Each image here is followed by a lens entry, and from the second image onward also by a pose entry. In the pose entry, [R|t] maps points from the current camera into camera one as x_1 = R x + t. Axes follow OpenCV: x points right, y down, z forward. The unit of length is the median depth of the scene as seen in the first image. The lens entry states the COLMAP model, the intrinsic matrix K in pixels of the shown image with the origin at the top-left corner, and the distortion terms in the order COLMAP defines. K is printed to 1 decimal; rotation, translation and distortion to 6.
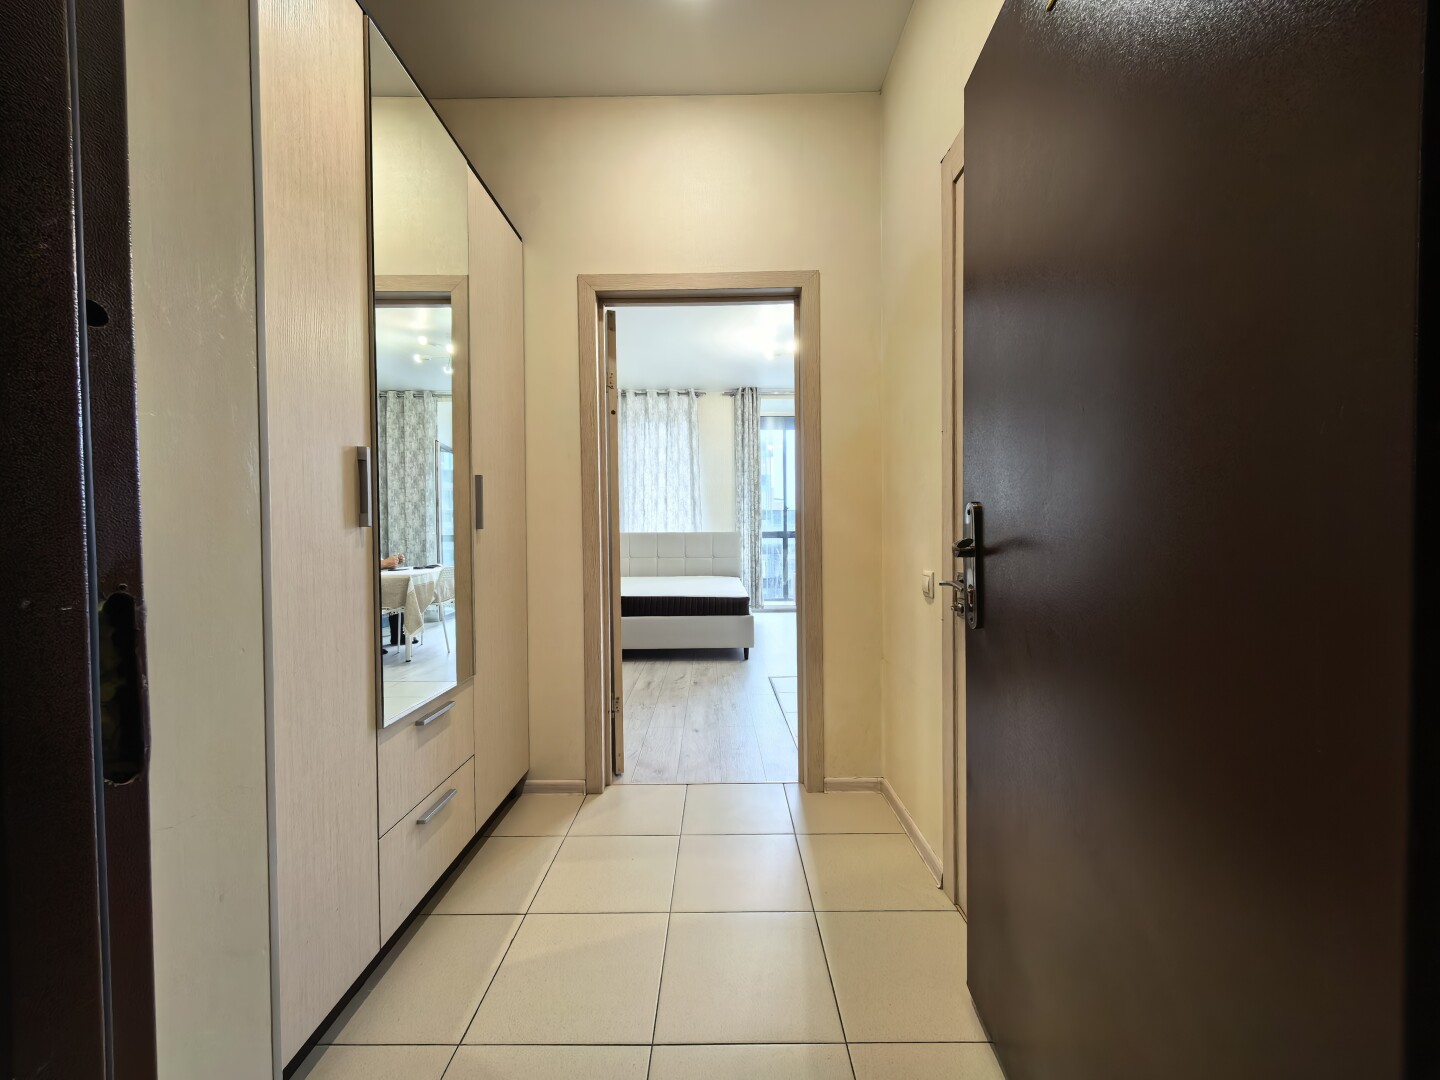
lens RADIAL K [[564.0, 0, 718.0], [0, 564.0, 540.3], [0, 0, 1]] dist [-0.006241, -0.003186]
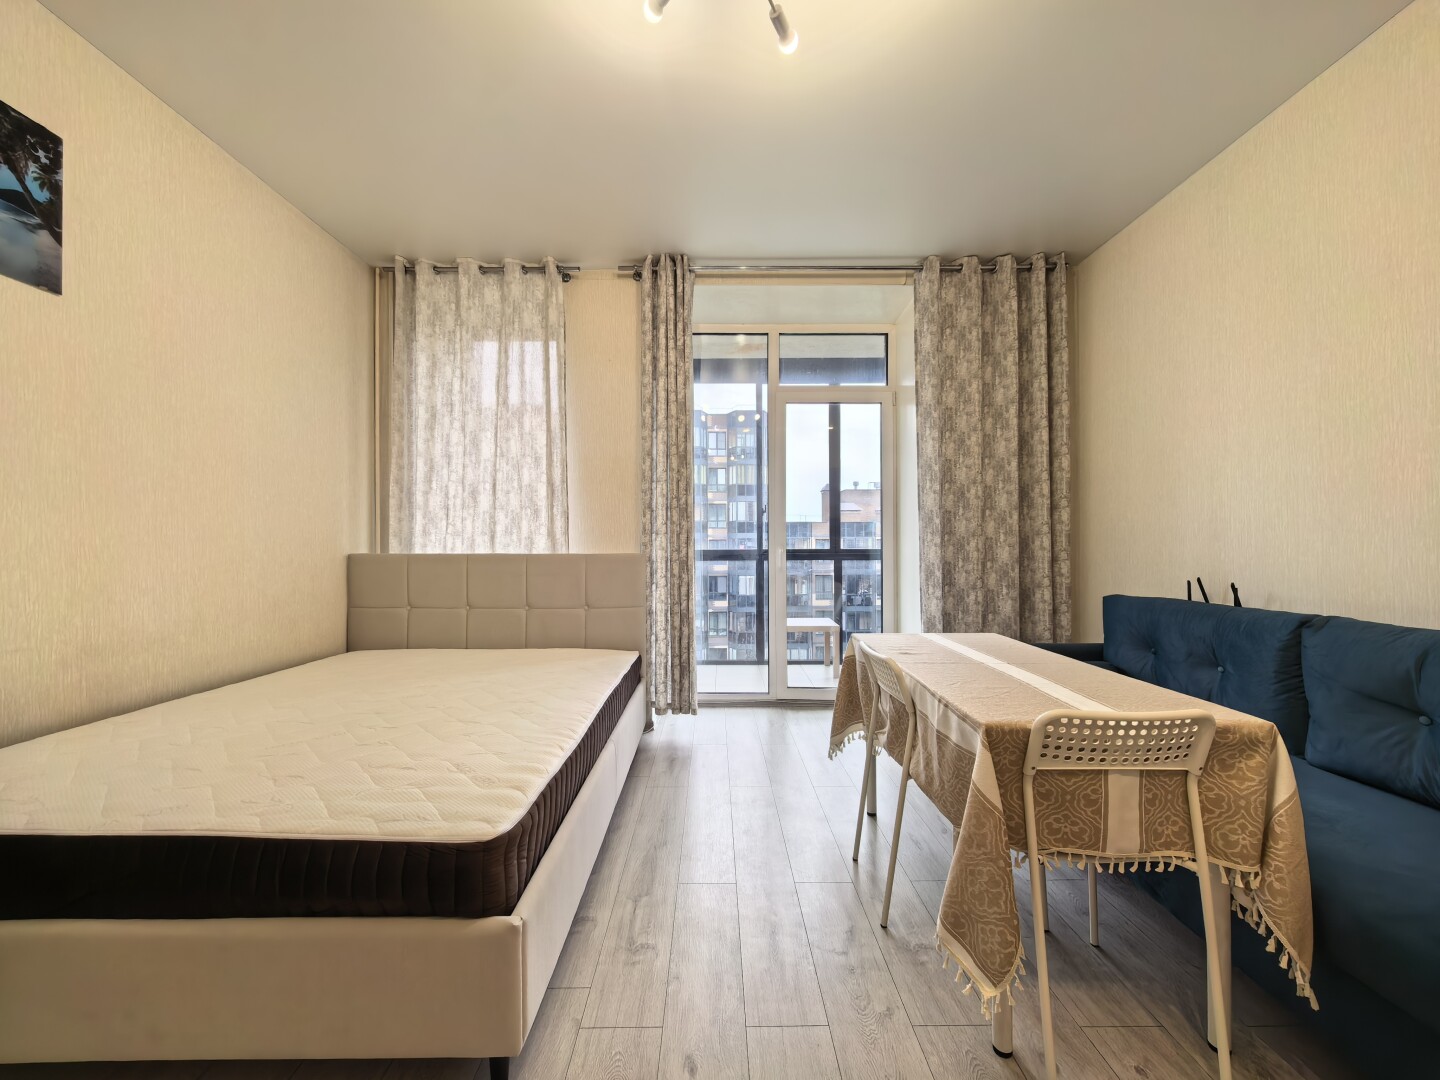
lens RADIAL K [[564.0, 0, 716.3], [0, 564.0, 542.9], [0, 0, 1]] dist [-0.006241, -0.003186]
pose [[0.999982, 0.001463, 0.005885, 0.094419], [-0.001281, 0.999524, -0.030828, -0.008719], [-0.005927, 0.030820, 0.999507, 0.520459]]
